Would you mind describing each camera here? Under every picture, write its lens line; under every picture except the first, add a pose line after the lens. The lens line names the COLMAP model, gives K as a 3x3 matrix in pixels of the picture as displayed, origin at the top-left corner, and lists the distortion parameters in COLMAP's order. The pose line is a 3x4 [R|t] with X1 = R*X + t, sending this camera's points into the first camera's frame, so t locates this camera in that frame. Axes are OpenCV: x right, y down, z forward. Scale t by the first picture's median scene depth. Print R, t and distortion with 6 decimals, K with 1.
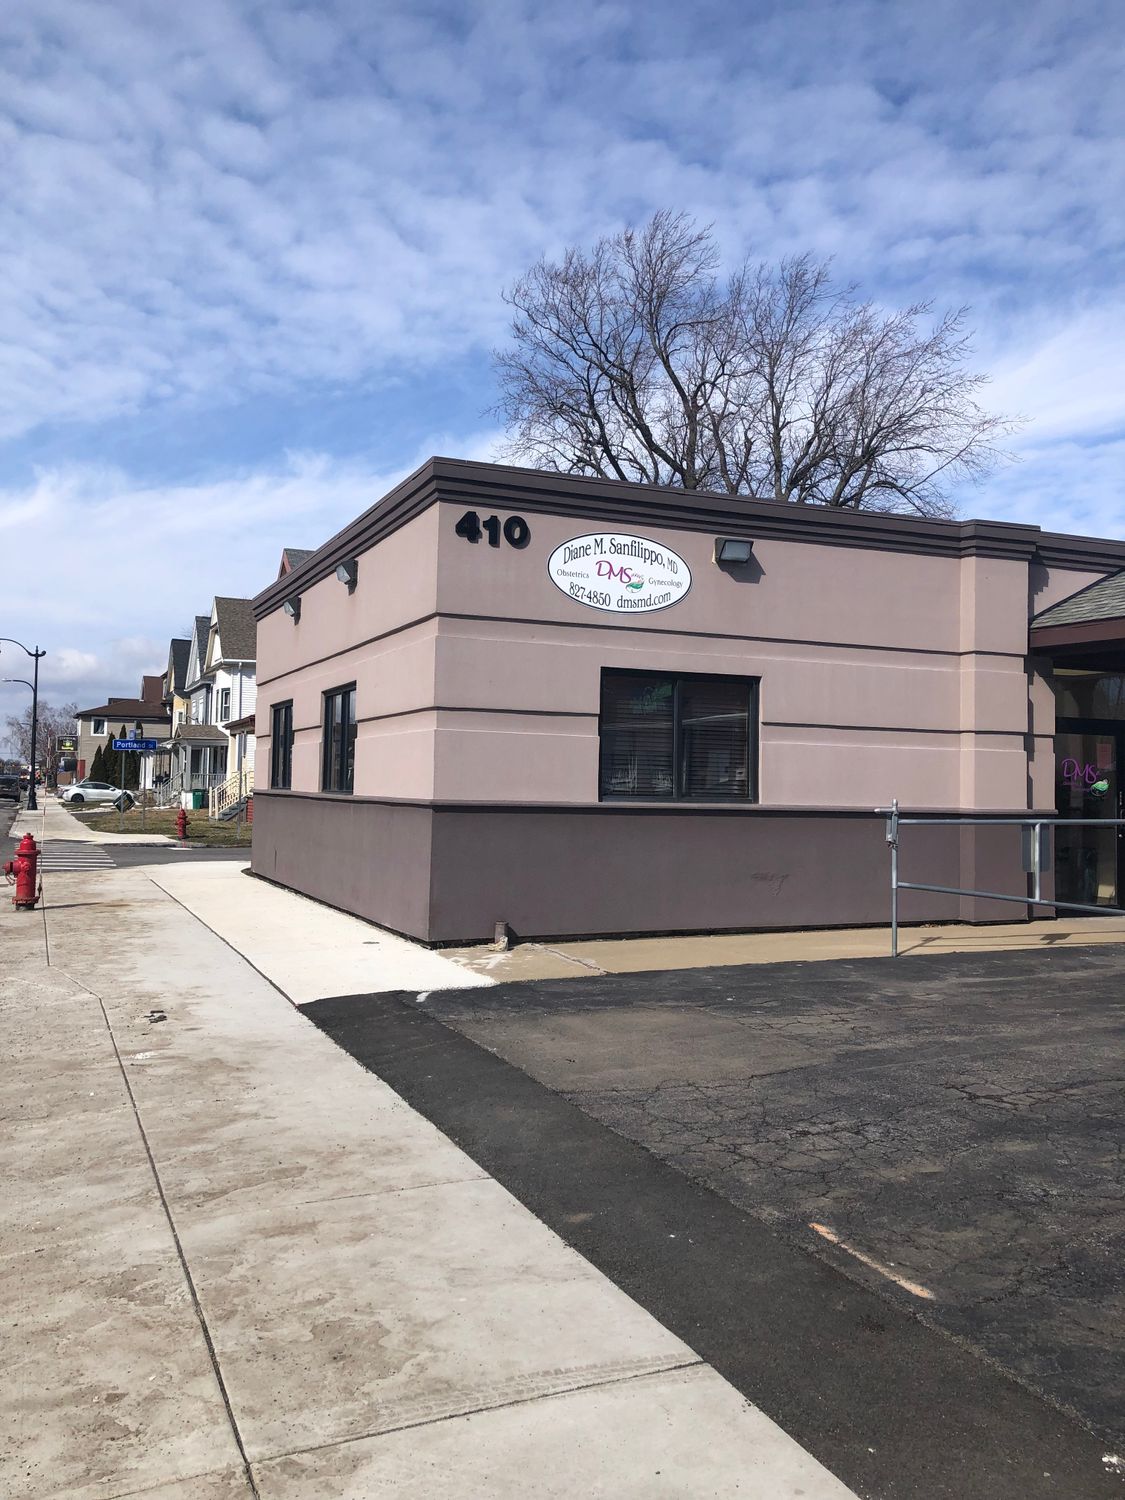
lens RADIAL K [[1227.2, 0, 562.3], [0, 1227.2, 742.2], [0, 0, 1]] dist [0.034866, 0.004224]
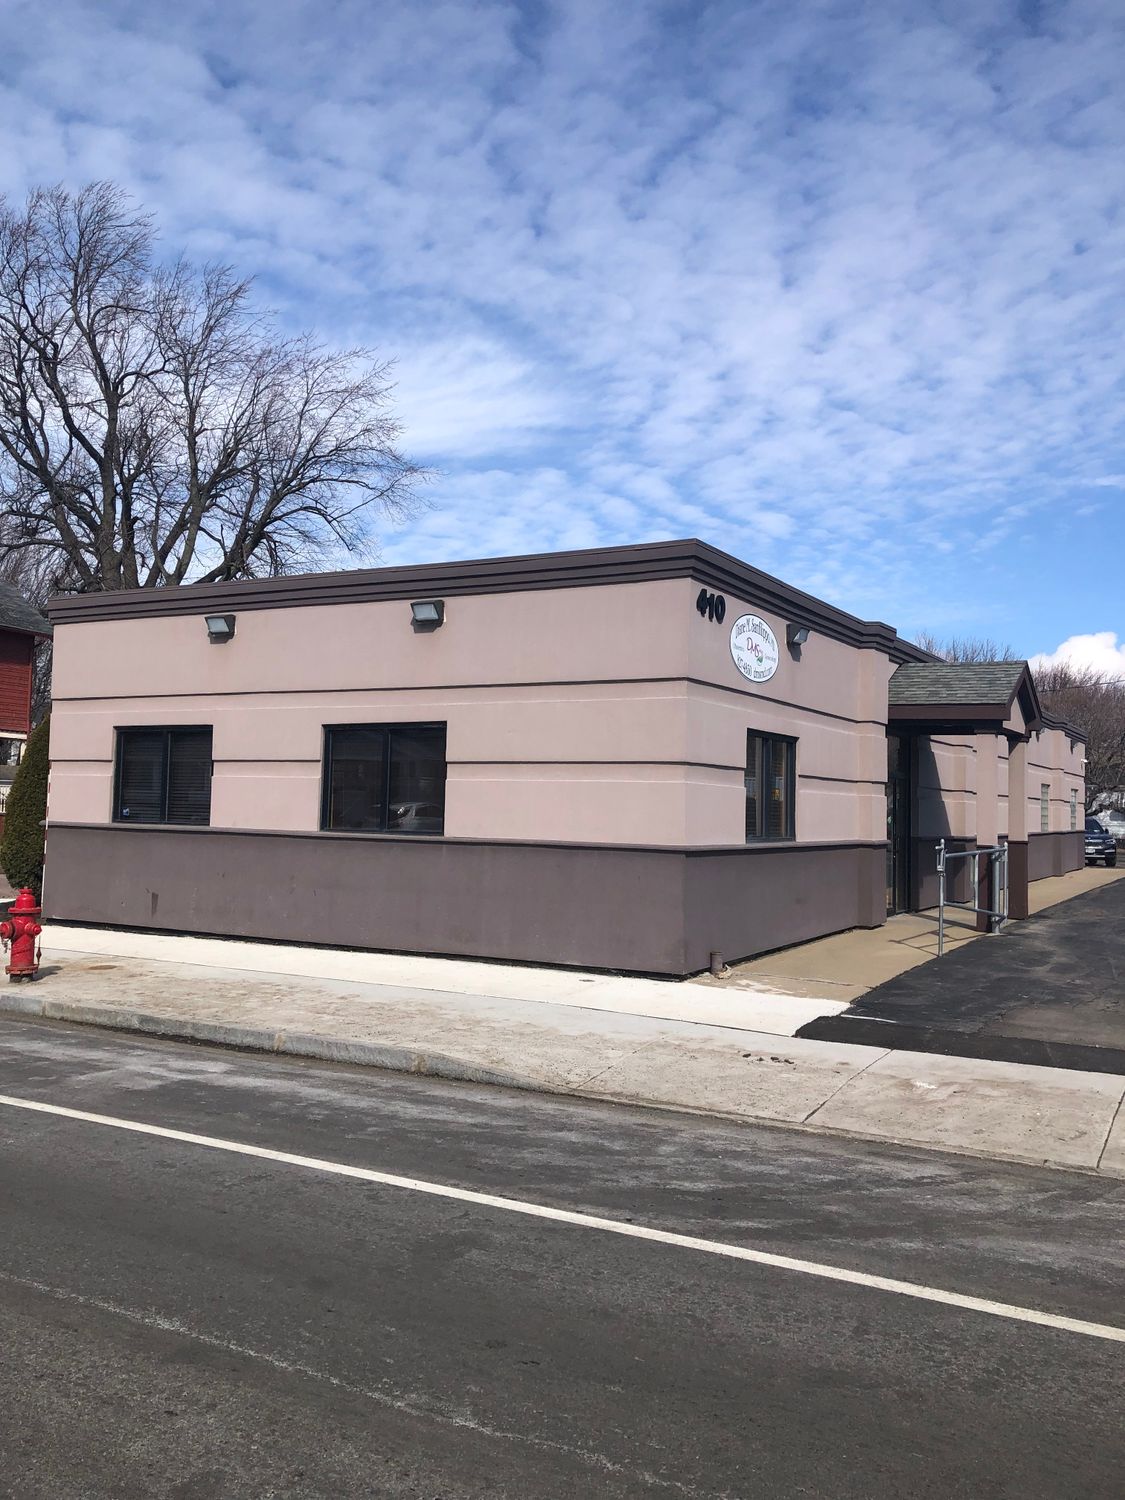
lens RADIAL K [[1227.2, 0, 561.2], [0, 1227.2, 714.3], [0, 0, 1]] dist [0.034866, 0.004224]
pose [[0.794225, 0.045054, 0.605951, -0.776519], [-0.031063, 0.998954, -0.033560, -0.027681], [-0.606830, 0.007832, 0.794793, 0.164667]]
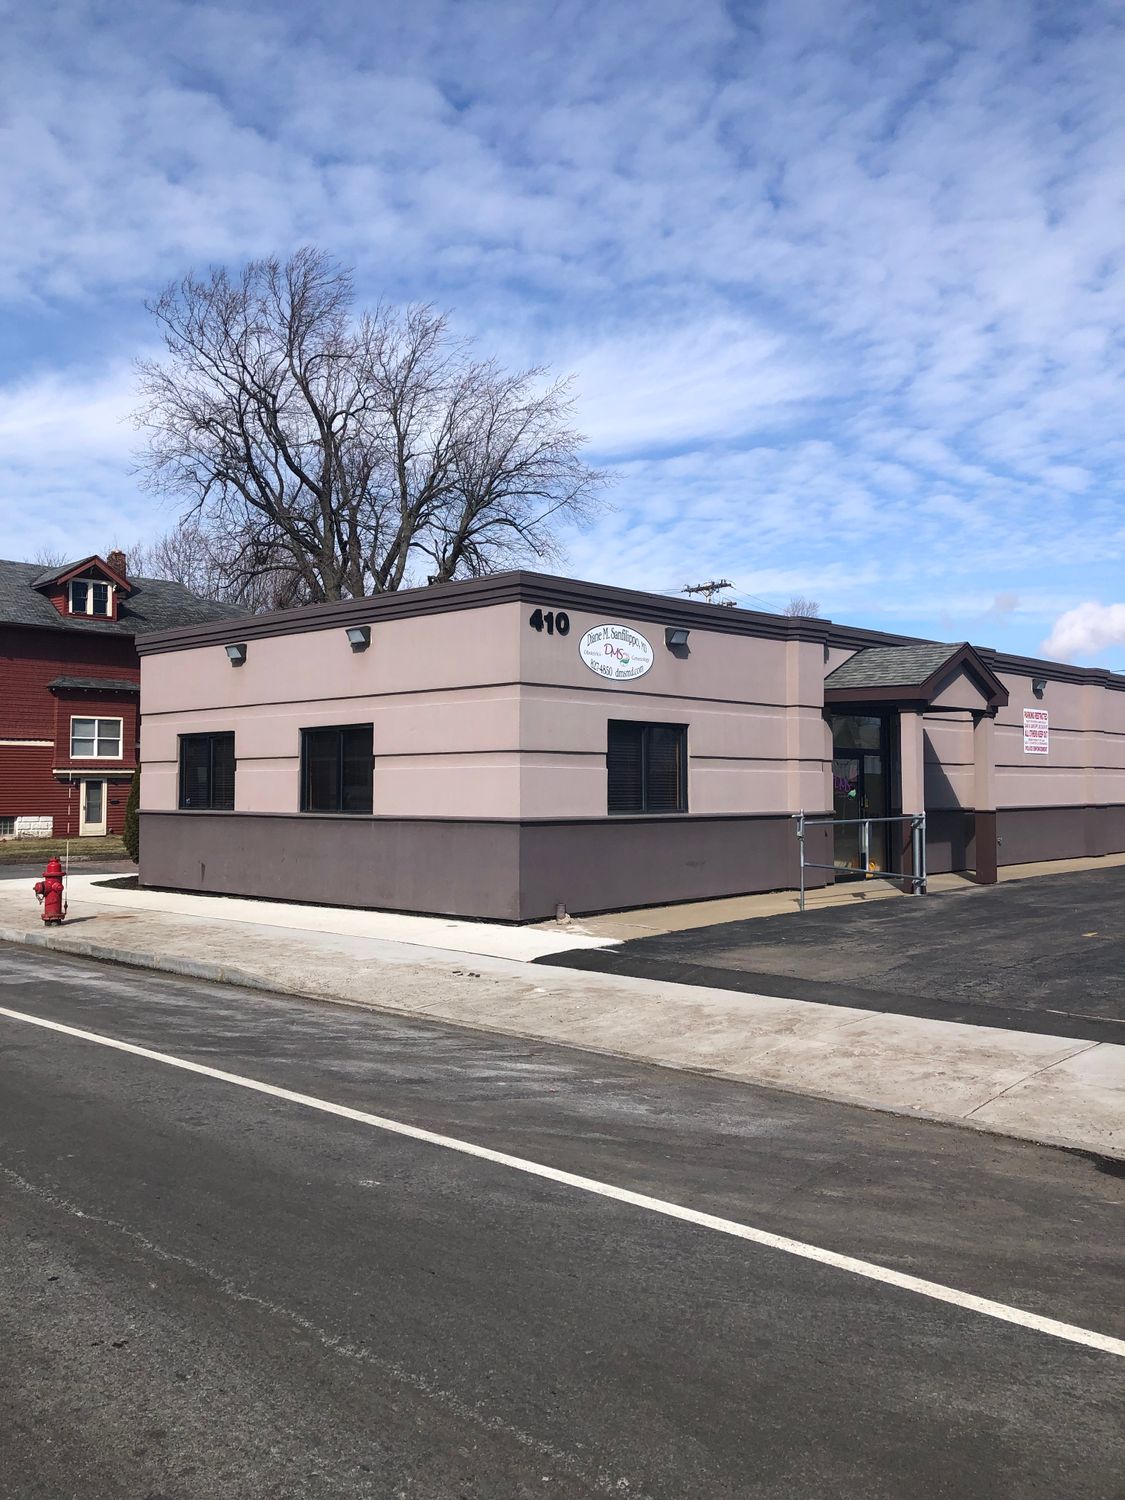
lens RADIAL K [[1227.2, 0, 571.8], [0, 1227.2, 753.0], [0, 0, 1]] dist [0.034866, 0.004224]
pose [[0.914030, -0.009688, 0.405530, -0.543810], [0.003953, 0.999880, 0.014978, -0.041918], [-0.405626, -0.012088, 0.913959, -0.252483]]
